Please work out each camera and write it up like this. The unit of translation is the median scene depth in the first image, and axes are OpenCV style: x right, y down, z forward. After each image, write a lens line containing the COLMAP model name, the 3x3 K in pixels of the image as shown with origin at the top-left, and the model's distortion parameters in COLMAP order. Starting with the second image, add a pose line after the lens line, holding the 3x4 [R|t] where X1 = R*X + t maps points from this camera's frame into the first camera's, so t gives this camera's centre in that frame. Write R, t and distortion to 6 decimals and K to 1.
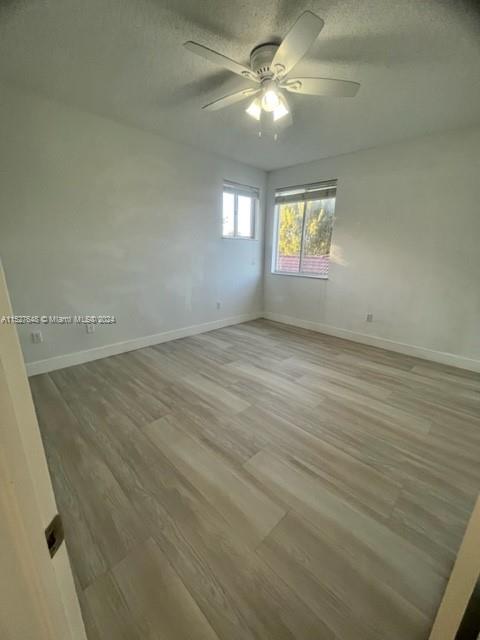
lens RADIAL K [[261.5, 0, 241.8], [0, 261.5, 321.0], [0, 0, 1]] dist [-0.000352, -0.000047]
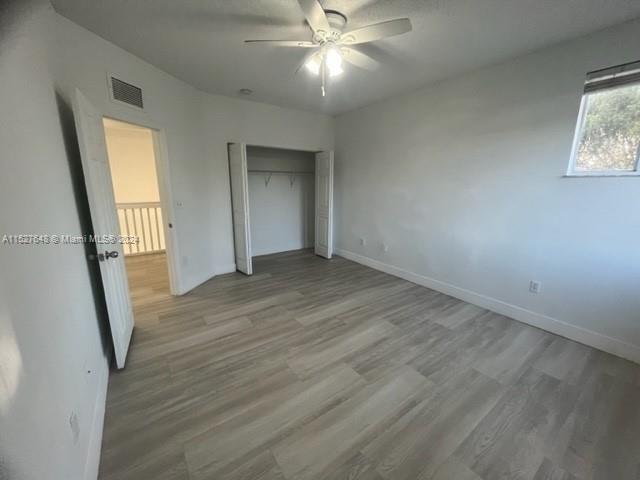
lens RADIAL K [[261.5, 0, 320.6], [0, 261.5, 239.7], [0, 0, 1]] dist [-0.000352, -0.000047]
pose [[-0.167947, 0.187251, -0.967848, 0.876134], [-0.276980, 0.933280, 0.228627, -0.256118], [0.946084, 0.306472, -0.104877, 0.892341]]
